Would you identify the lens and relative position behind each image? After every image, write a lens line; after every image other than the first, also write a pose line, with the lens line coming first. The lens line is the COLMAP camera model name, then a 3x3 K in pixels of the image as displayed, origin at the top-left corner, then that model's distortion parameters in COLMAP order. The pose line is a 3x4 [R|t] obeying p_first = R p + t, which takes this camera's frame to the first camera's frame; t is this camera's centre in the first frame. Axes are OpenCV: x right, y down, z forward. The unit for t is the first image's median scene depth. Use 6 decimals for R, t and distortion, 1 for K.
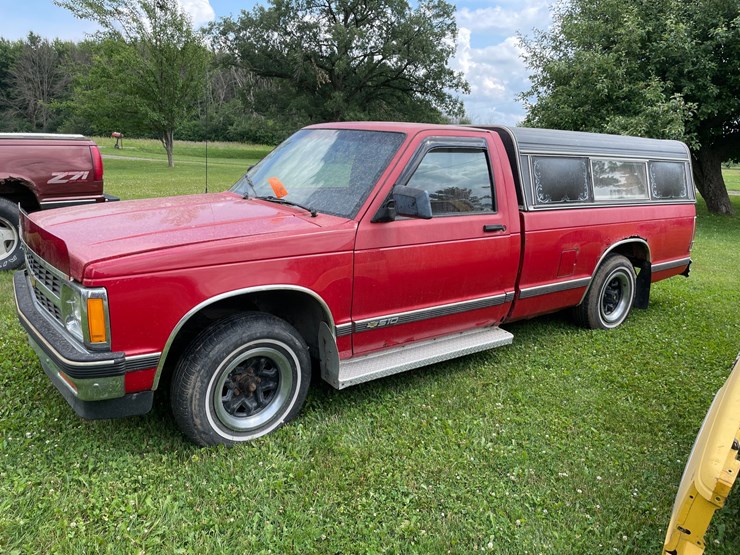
lens RADIAL K [[566.7, 0, 372.1], [0, 566.7, 273.6], [0, 0, 1]] dist [0.092370, -0.125869]
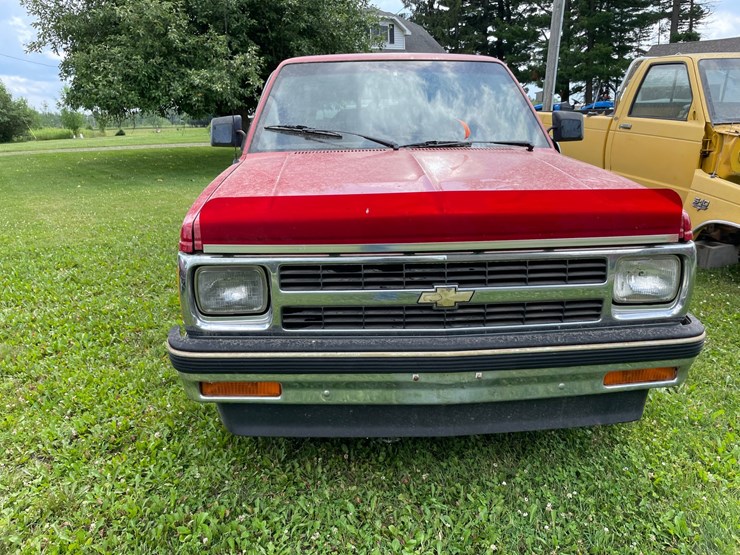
lens RADIAL K [[566.7, 0, 376.1], [0, 566.7, 282.8], [0, 0, 1]] dist [0.092370, -0.125869]
pose [[0.561983, -0.283677, 0.776983, -0.513835], [0.226591, 0.956216, 0.185224, -0.062297], [-0.795507, 0.071965, 0.601656, 0.328154]]
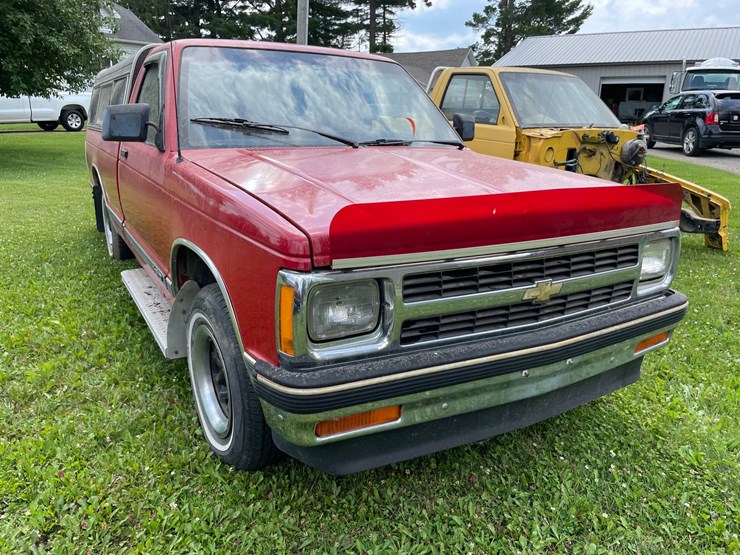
lens RADIAL K [[566.7, 0, 375.4], [0, 566.7, 276.8], [0, 0, 1]] dist [0.092370, -0.125869]
pose [[0.126150, -0.315451, 0.940519, -0.561541], [0.209316, 0.935212, 0.285596, -0.104223], [-0.969677, 0.160838, 0.184006, 0.499485]]
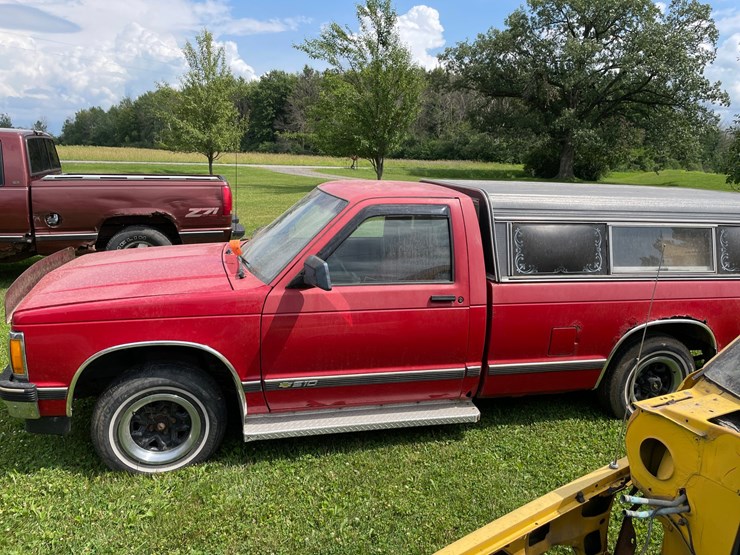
lens RADIAL K [[566.7, 0, 377.7], [0, 566.7, 273.8], [0, 0, 1]] dist [0.092370, -0.125869]
pose [[0.919714, 0.077440, -0.384876, 0.280115], [-0.087406, 0.996137, -0.008438, -0.061512], [0.382736, 0.041401, 0.922930, 0.044298]]
